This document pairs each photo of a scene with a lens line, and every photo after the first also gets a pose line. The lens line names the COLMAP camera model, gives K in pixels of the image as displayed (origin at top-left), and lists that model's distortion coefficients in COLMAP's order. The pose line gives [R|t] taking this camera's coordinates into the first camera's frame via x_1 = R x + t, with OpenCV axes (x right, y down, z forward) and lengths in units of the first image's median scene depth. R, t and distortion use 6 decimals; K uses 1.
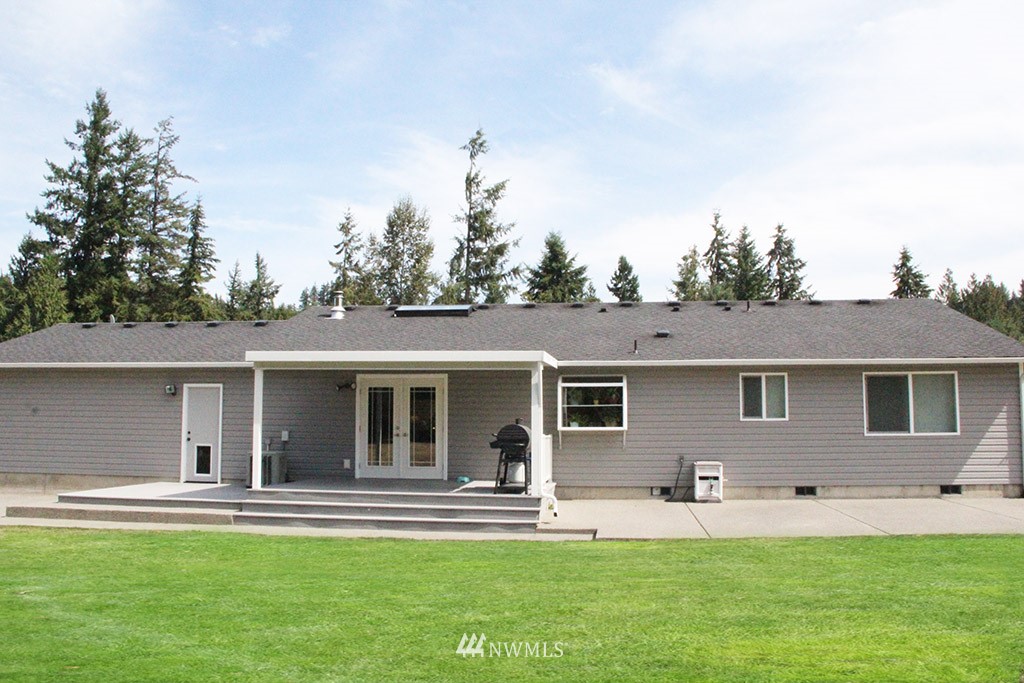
lens RADIAL K [[862.8, 0, 512.0], [0, 862.8, 341.5], [0, 0, 1]] dist [-0.184058, 0.143023]
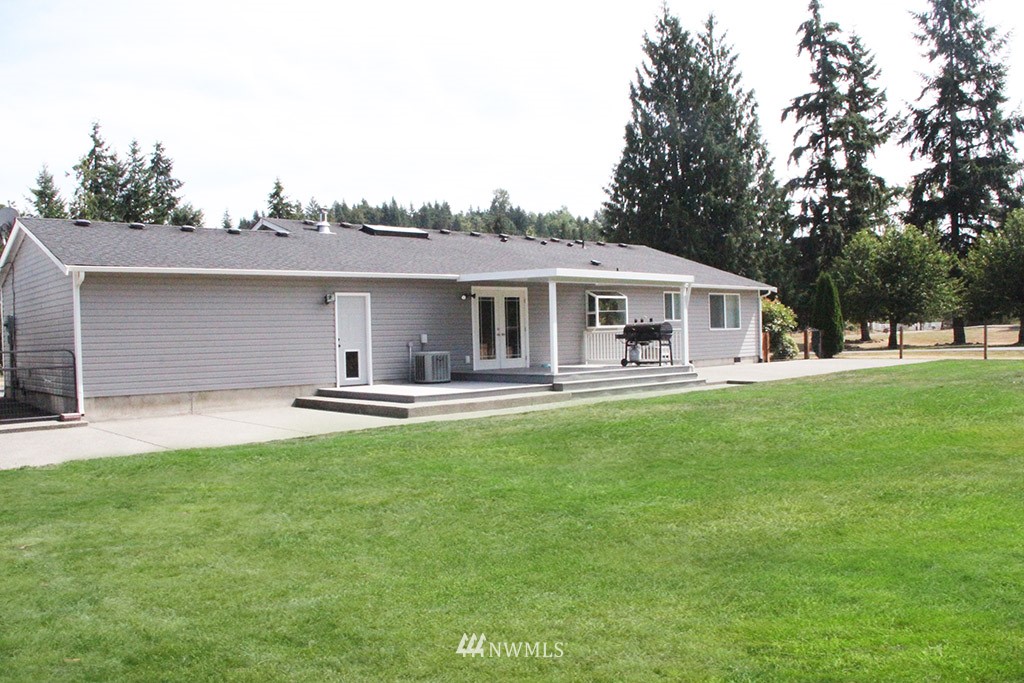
lens RADIAL K [[862.8, 0, 512.0], [0, 862.8, 341.5], [0, 0, 1]] dist [-0.184058, 0.143023]
pose [[0.660120, -0.025811, 0.750717, -0.195561], [-0.046031, 0.996141, 0.074725, 0.004044], [-0.749749, -0.083884, 0.656384, 0.025880]]
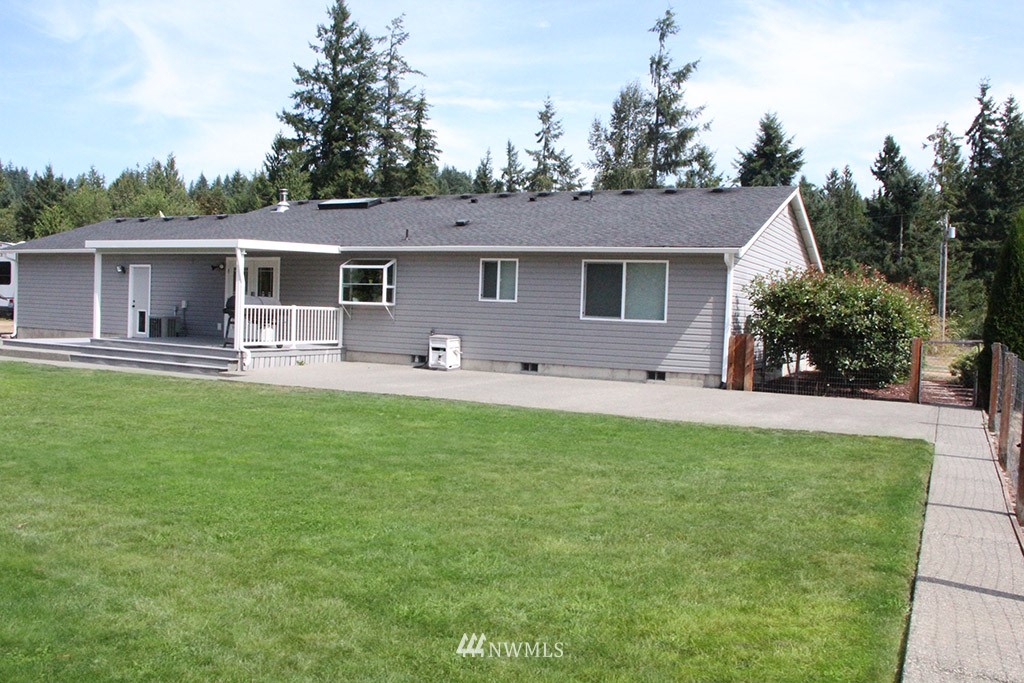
lens RADIAL K [[882.2, 0, 496.0], [0, 882.2, 344.0], [0, 0, 1]] dist [-0.177255, 0.153333]
pose [[0.932124, 0.045912, -0.359218, 0.122216], [0.001859, 0.991311, 0.131522, -0.000586], [0.362136, -0.123263, 0.923939, -0.012653]]
